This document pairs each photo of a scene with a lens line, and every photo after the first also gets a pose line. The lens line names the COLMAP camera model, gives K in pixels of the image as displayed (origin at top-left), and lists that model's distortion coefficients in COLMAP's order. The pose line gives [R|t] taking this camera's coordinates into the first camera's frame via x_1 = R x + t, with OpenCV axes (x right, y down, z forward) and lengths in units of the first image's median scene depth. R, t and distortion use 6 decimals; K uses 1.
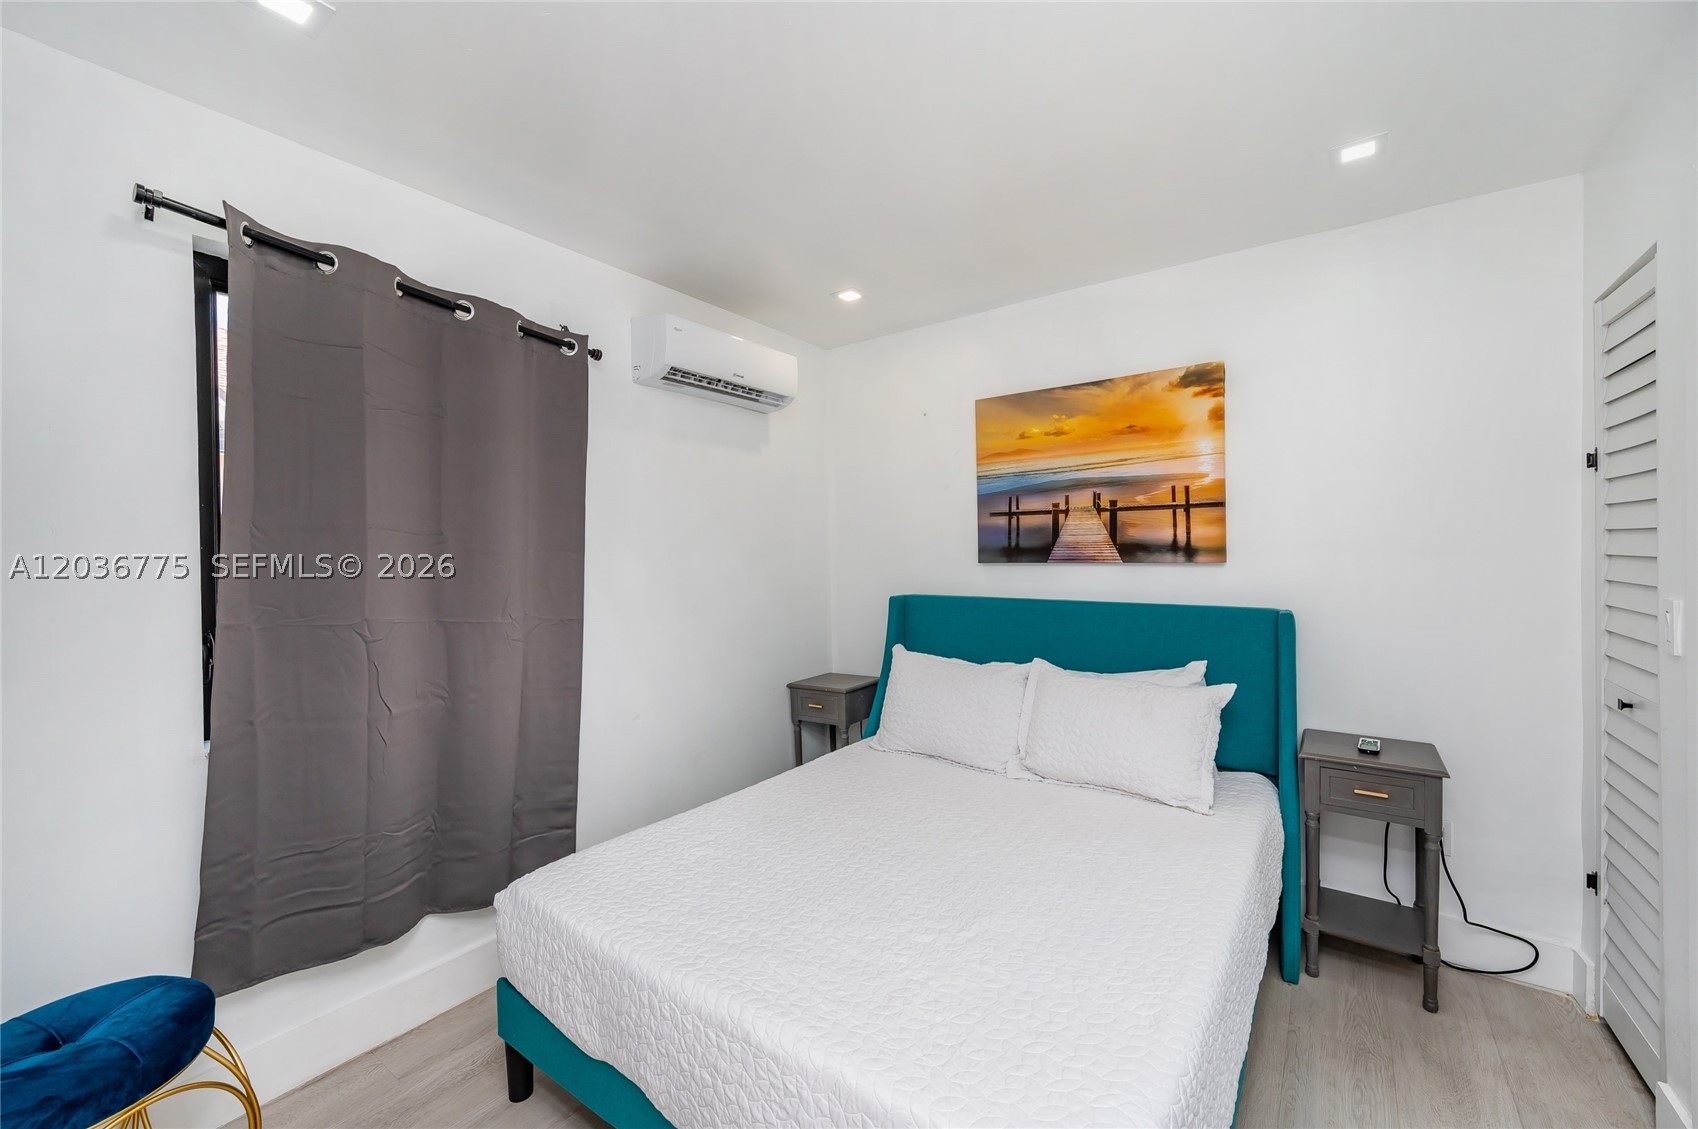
lens RADIAL K [[678.9, 0, 865.7], [0, 678.9, 568.4], [0, 0, 1]] dist [0.001953, 0.000517]
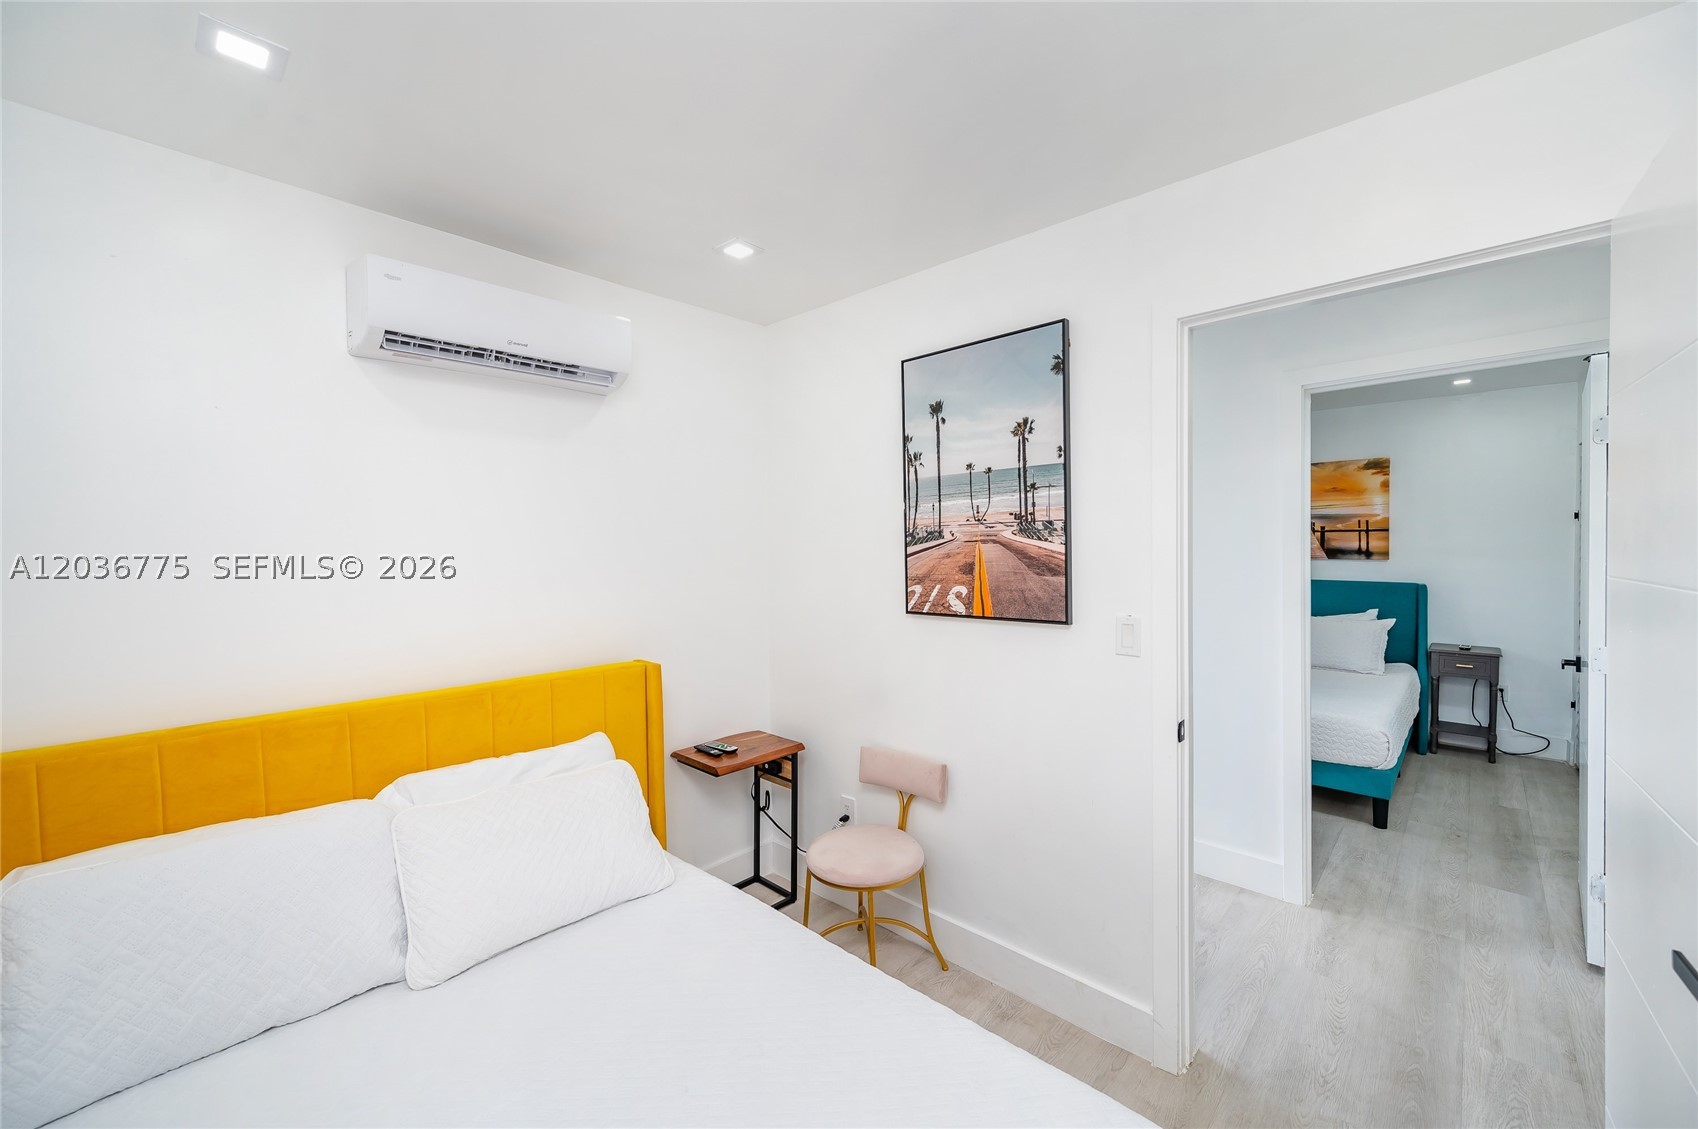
lens RADIAL K [[678.9, 0, 860.6], [0, 678.9, 565.6], [0, 0, 1]] dist [0.001953, 0.000517]
pose [[0.991435, 0.006921, -0.130419, -0.714551], [-0.005320, 0.999906, 0.012620, -0.007948], [0.130495, -0.011818, 0.991379, -1.127002]]
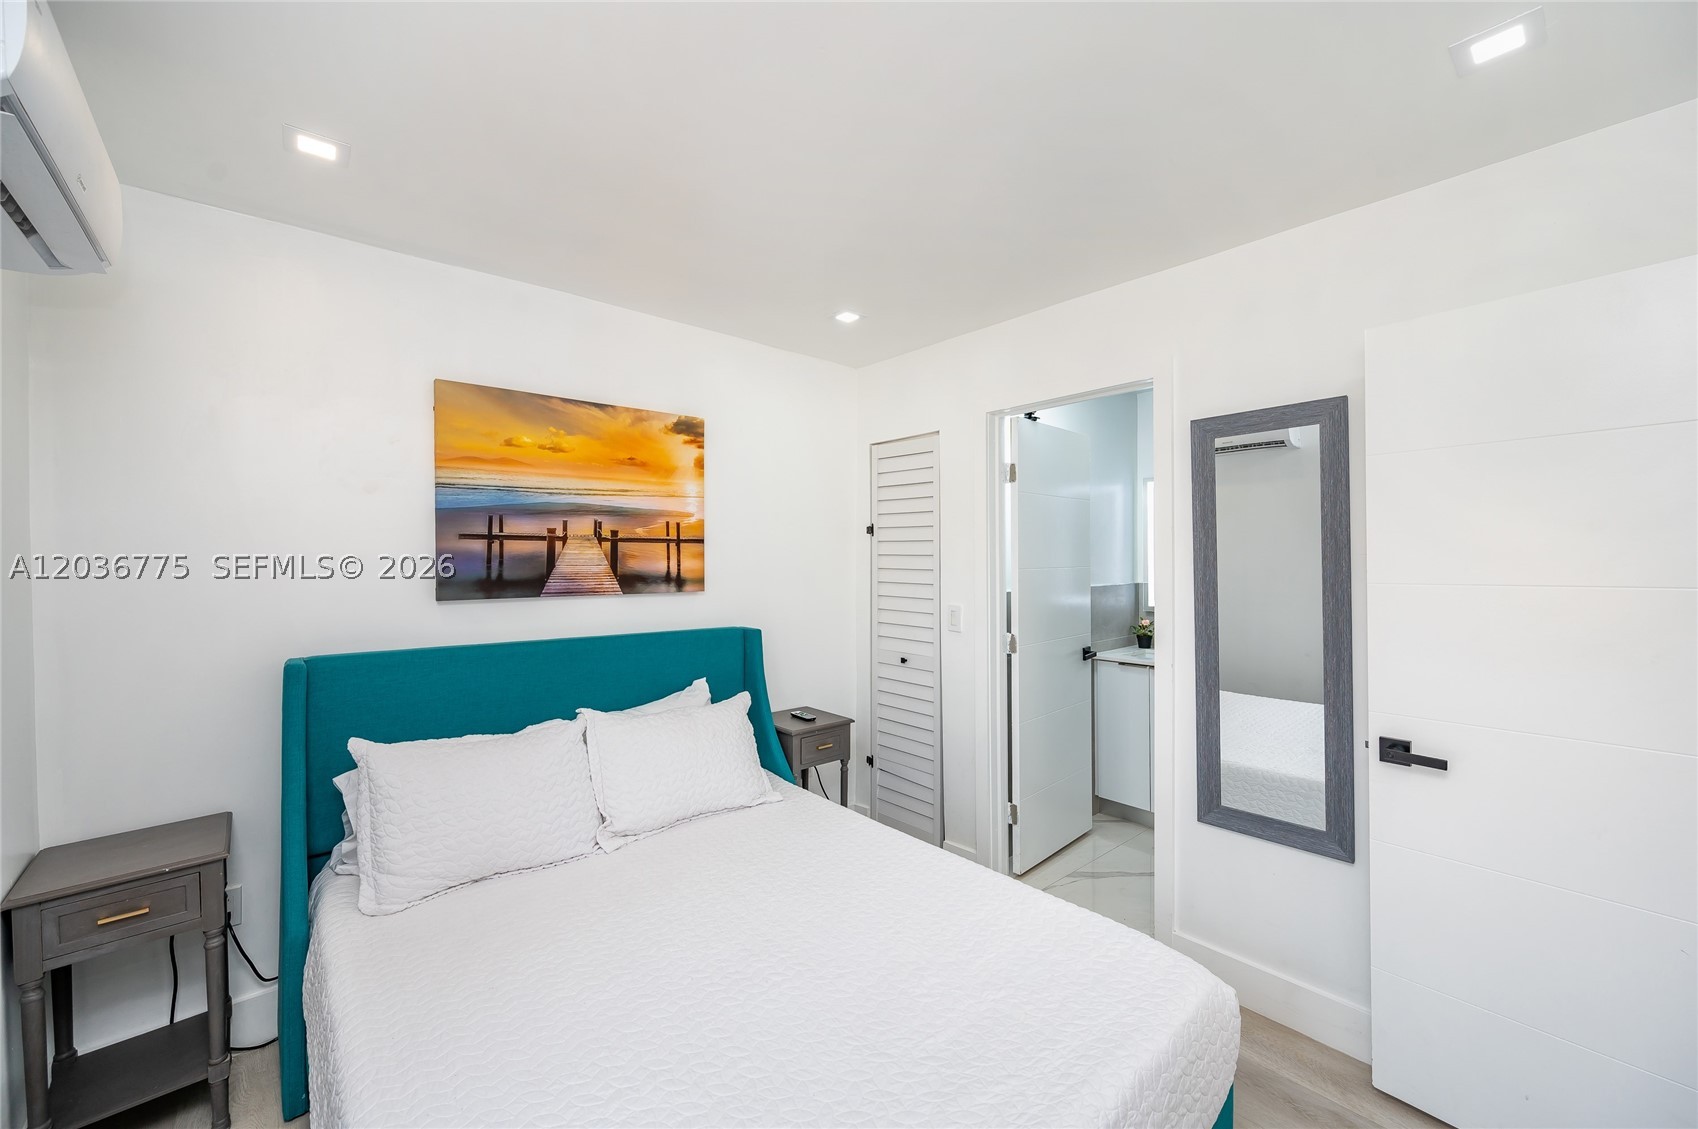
lens RADIAL K [[678.9, 0, 837.5], [0, 678.9, 559.5], [0, 0, 1]] dist [0.001953, 0.000517]
pose [[0.228608, 0.004939, 0.973506, -0.543573], [0.014386, 0.999861, -0.008451, -0.048752], [-0.973412, 0.015937, 0.228505, 0.498961]]
